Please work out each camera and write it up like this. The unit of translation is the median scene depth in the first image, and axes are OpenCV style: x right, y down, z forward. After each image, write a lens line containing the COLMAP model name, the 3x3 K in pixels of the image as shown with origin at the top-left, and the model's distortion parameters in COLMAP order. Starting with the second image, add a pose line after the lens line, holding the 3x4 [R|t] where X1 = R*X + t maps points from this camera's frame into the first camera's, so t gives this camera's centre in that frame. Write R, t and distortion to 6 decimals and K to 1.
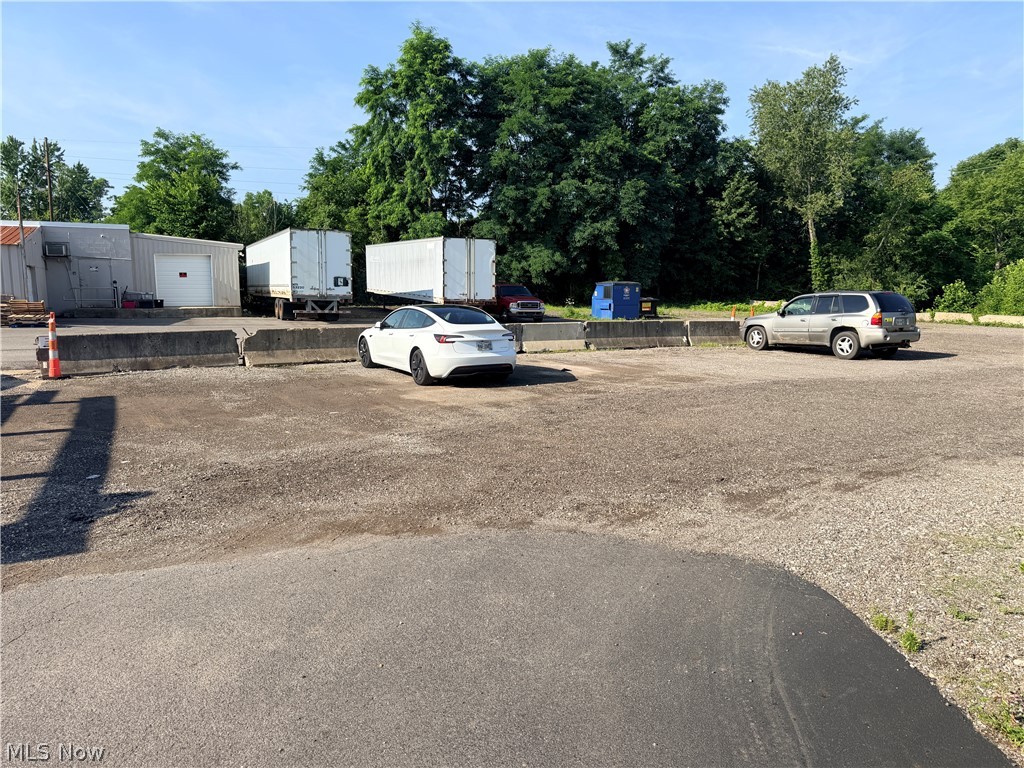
lens RADIAL K [[733.4, 0, 515.6], [0, 733.4, 382.8], [0, 0, 1]] dist [0.020587, -0.006299]
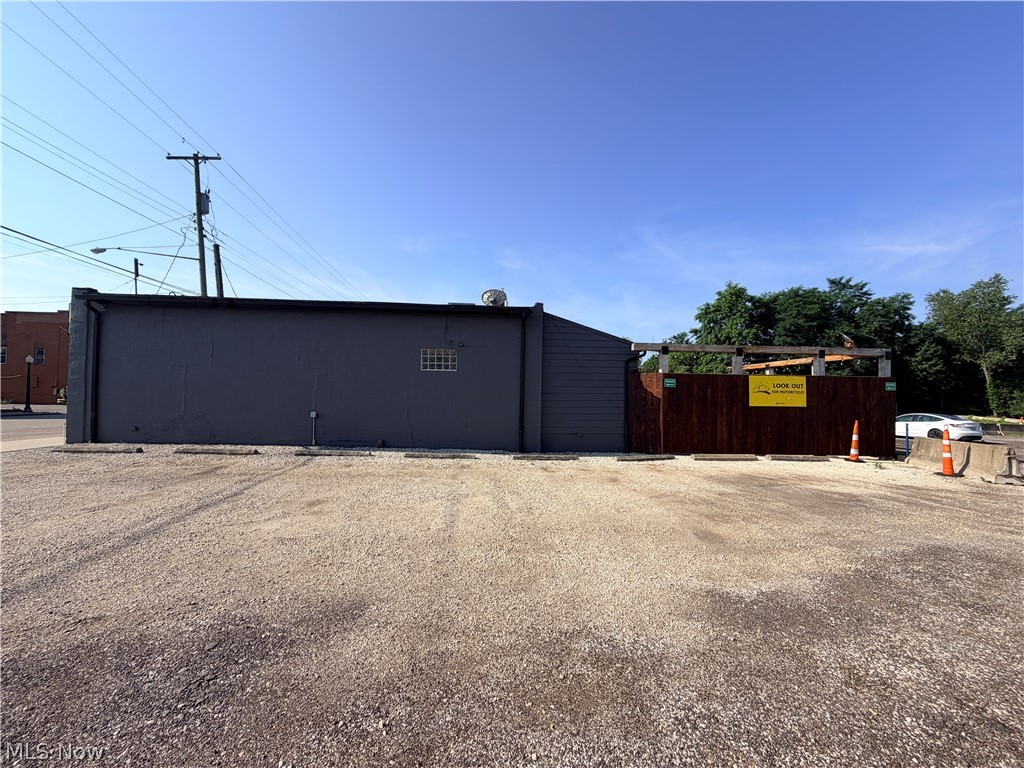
lens RADIAL K [[406.6, 0, 508.7], [0, 406.6, 388.6], [0, 0, 1]] dist [0.002219, -0.000166]
pose [[0.921567, 0.000473, -0.388218, -0.237482], [-0.063044, 0.986908, -0.148453, 0.030953], [0.383065, 0.161285, 0.909532, -0.243492]]
